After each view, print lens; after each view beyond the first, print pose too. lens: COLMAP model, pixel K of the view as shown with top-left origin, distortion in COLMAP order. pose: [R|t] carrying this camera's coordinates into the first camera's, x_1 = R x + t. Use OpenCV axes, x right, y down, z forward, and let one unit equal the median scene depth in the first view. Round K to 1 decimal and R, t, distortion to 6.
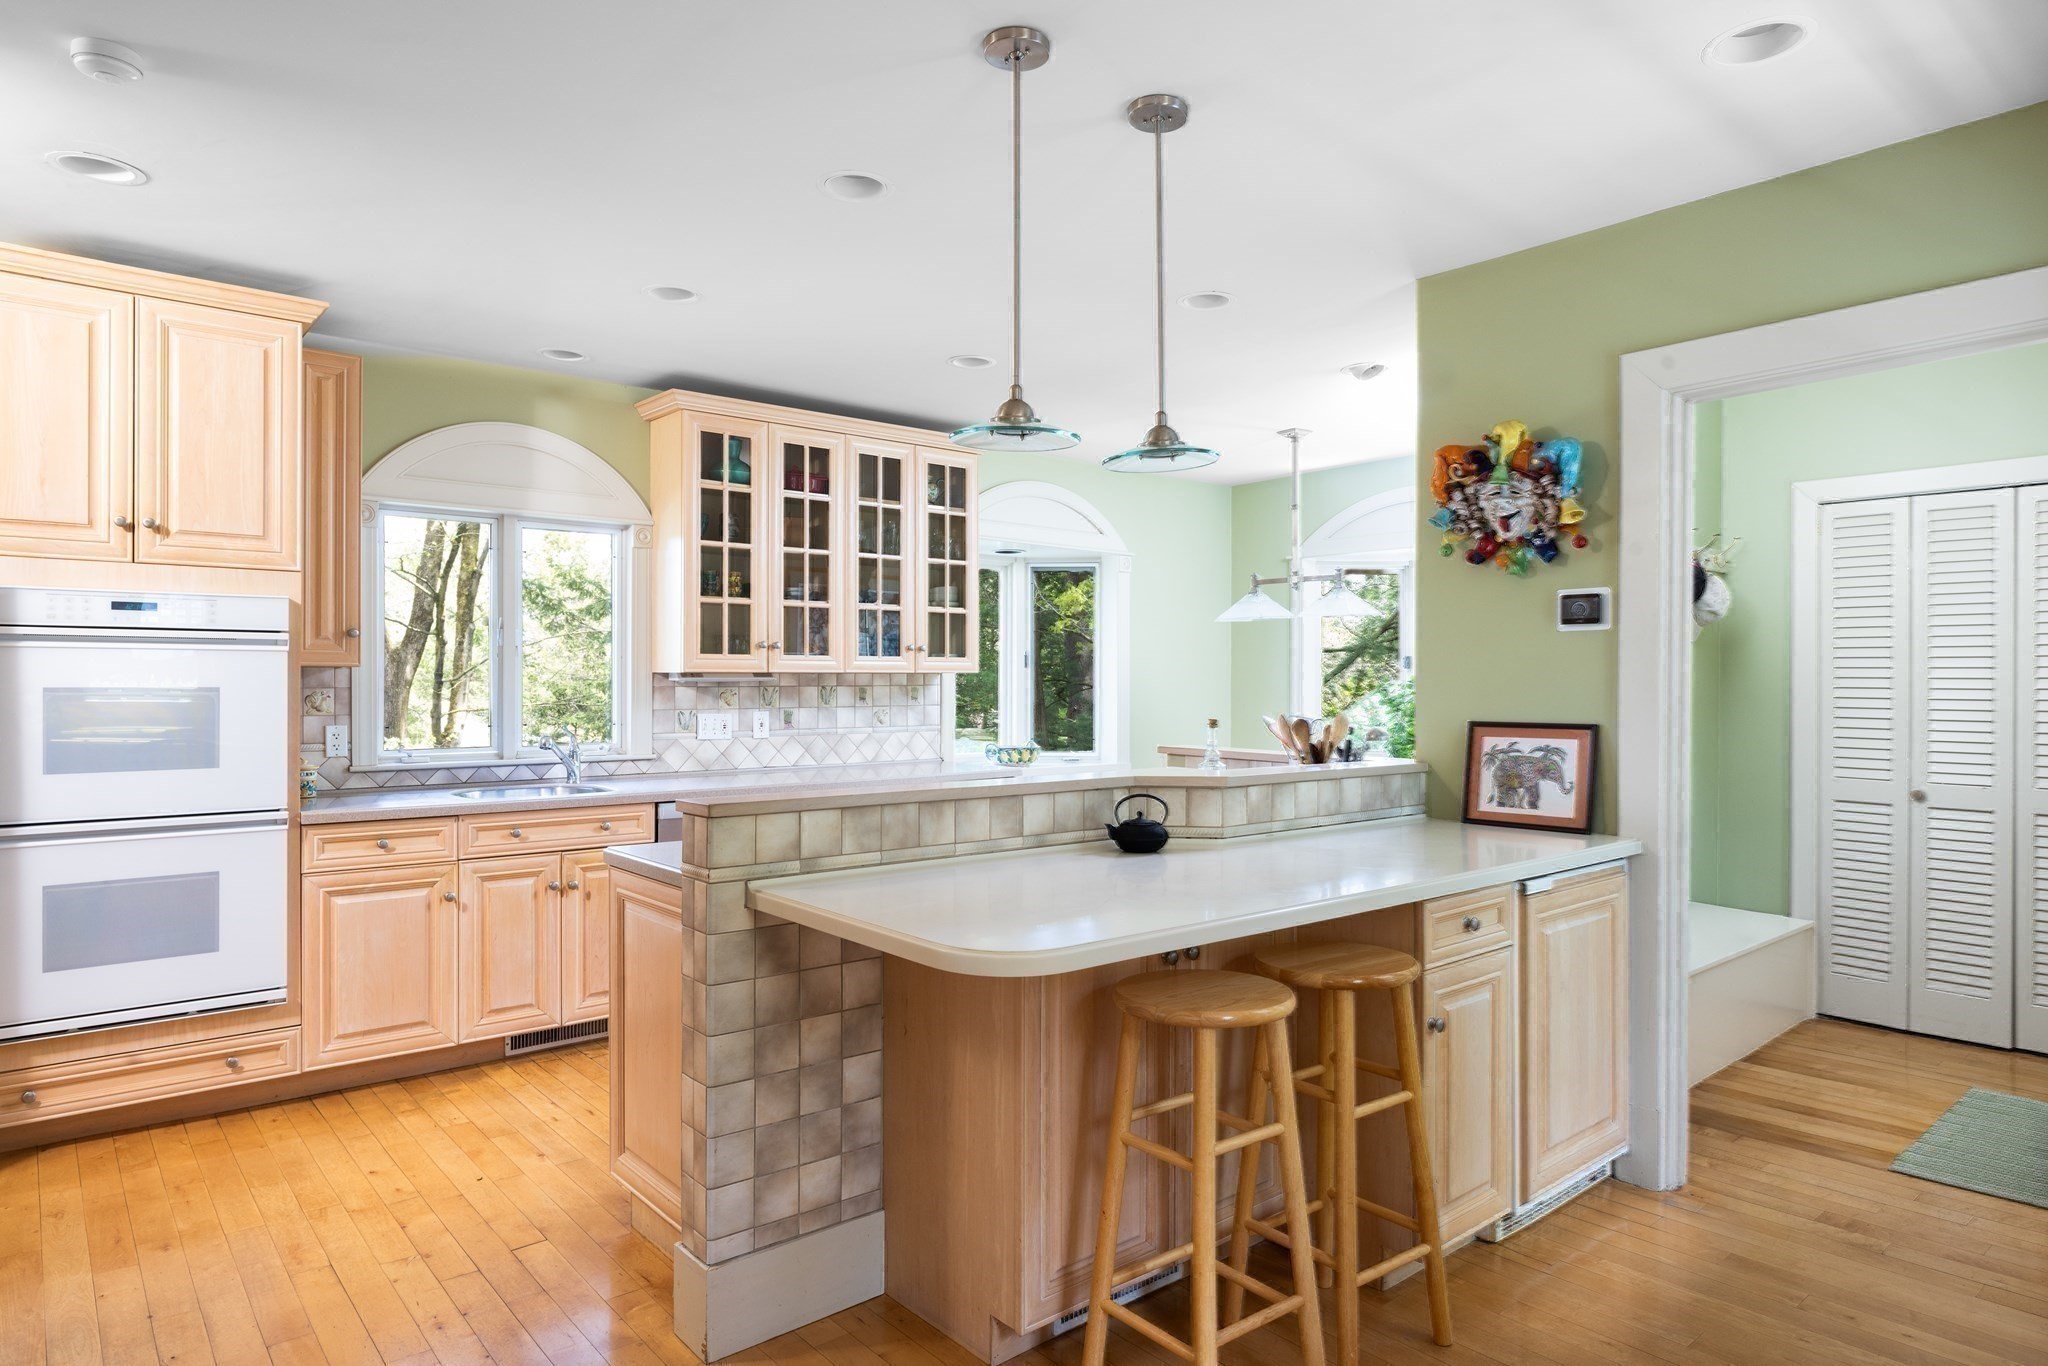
lens RADIAL K [[1220.6, 0, 1026.2], [0, 1220.6, 681.6], [0, 0, 1]] dist [-0.001034, -0.000162]
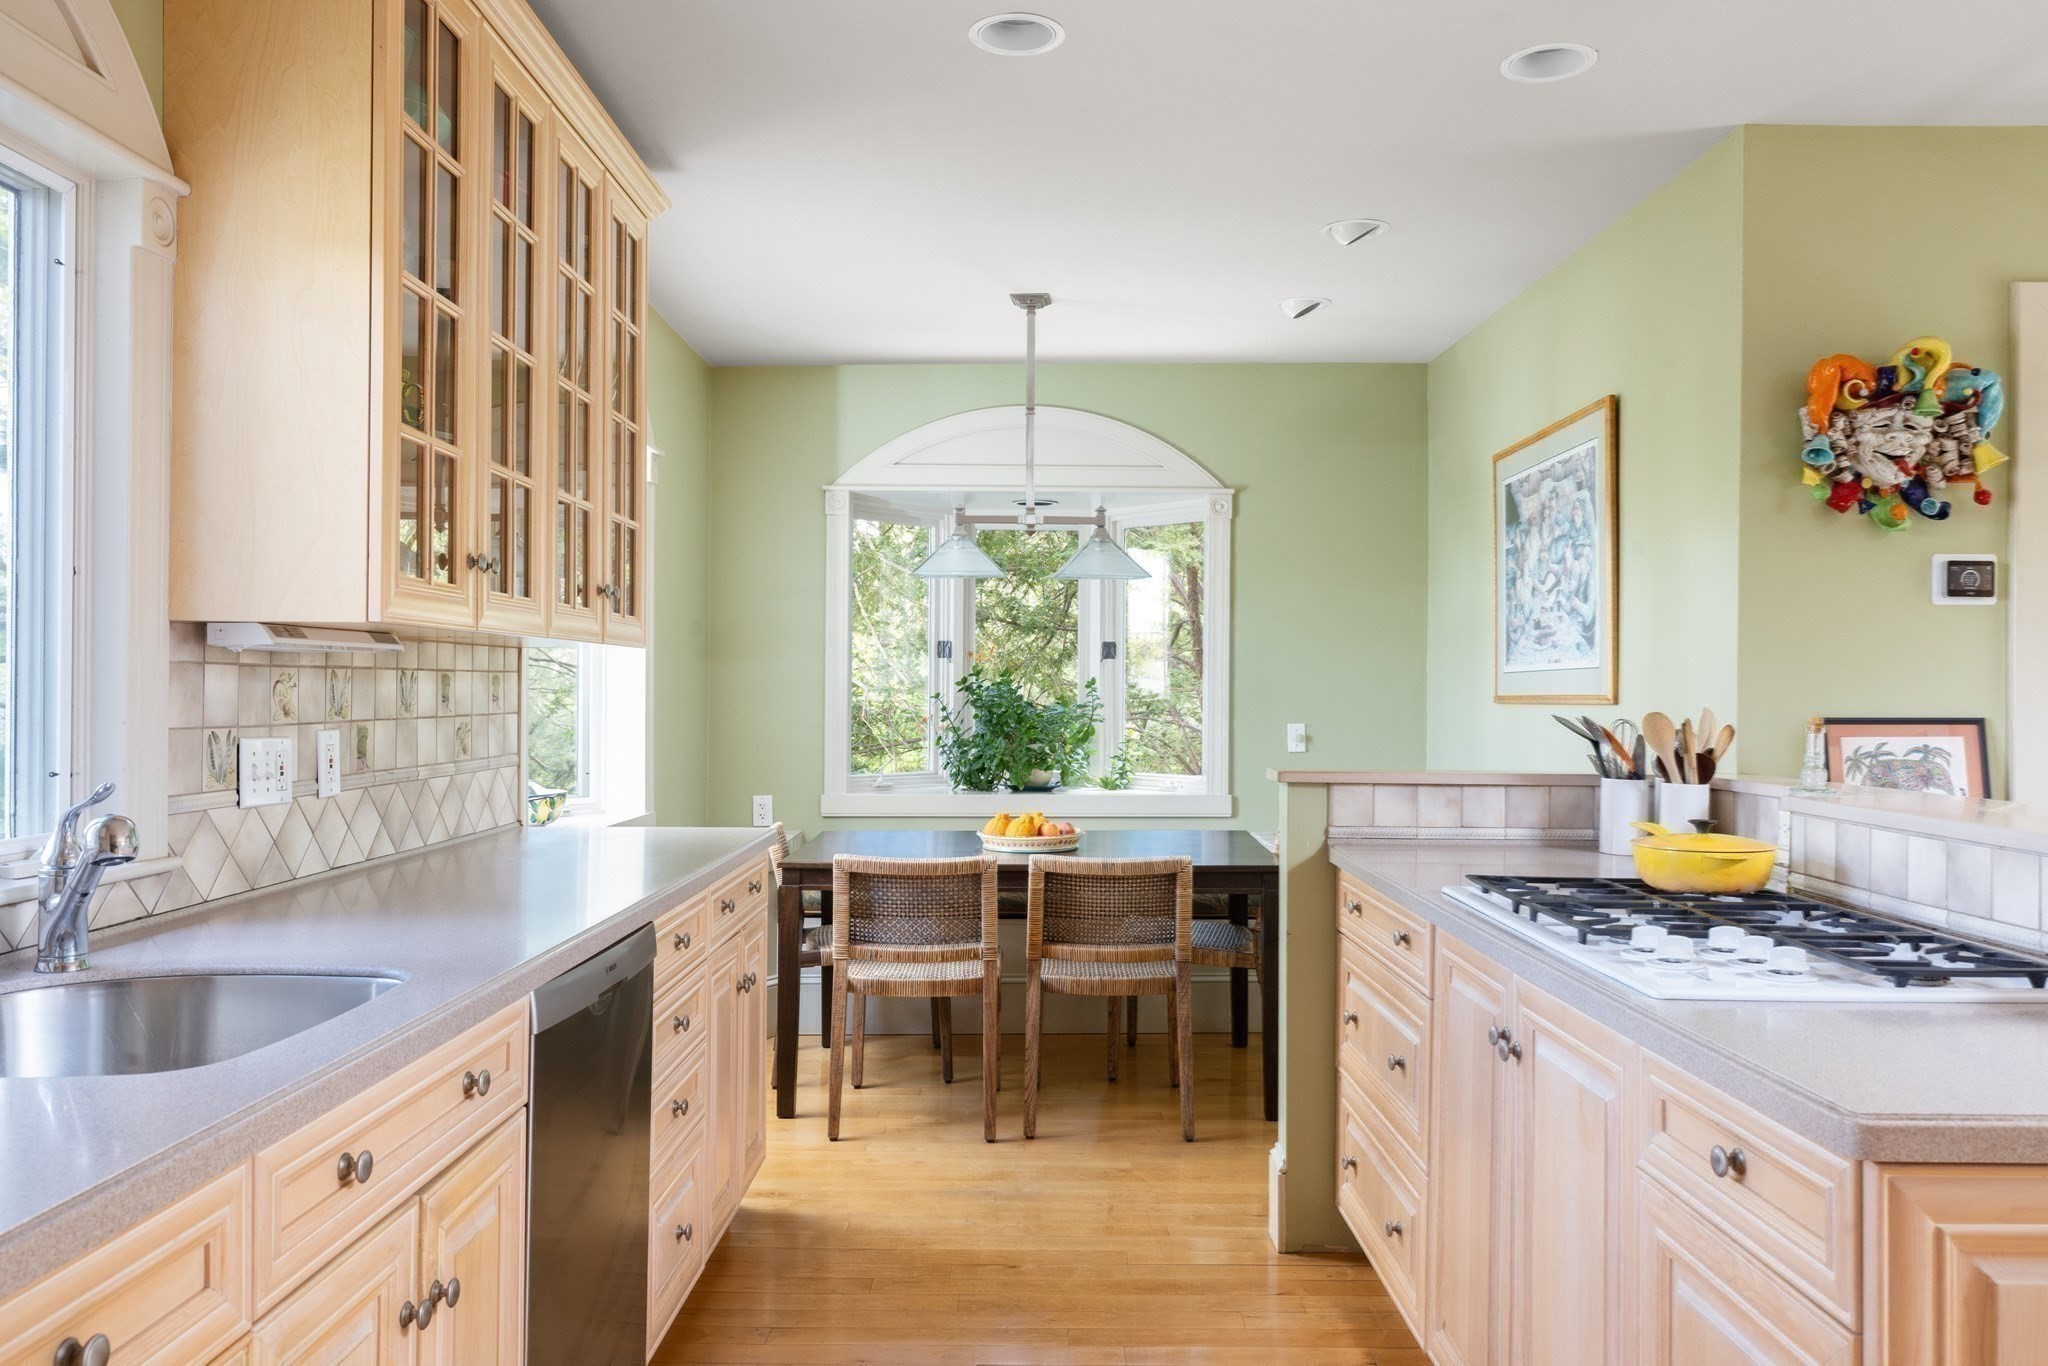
lens RADIAL K [[1584.1, 0, 1027.7], [0, 1584.1, 683.6], [0, 0, 1]] dist [0.004958, 0.002704]
pose [[0.636518, 0.004317, 0.771250, -0.768848], [-0.002149, 0.999990, -0.003824, 0.016870], [-0.771259, 0.000776, 0.636521, 0.795020]]
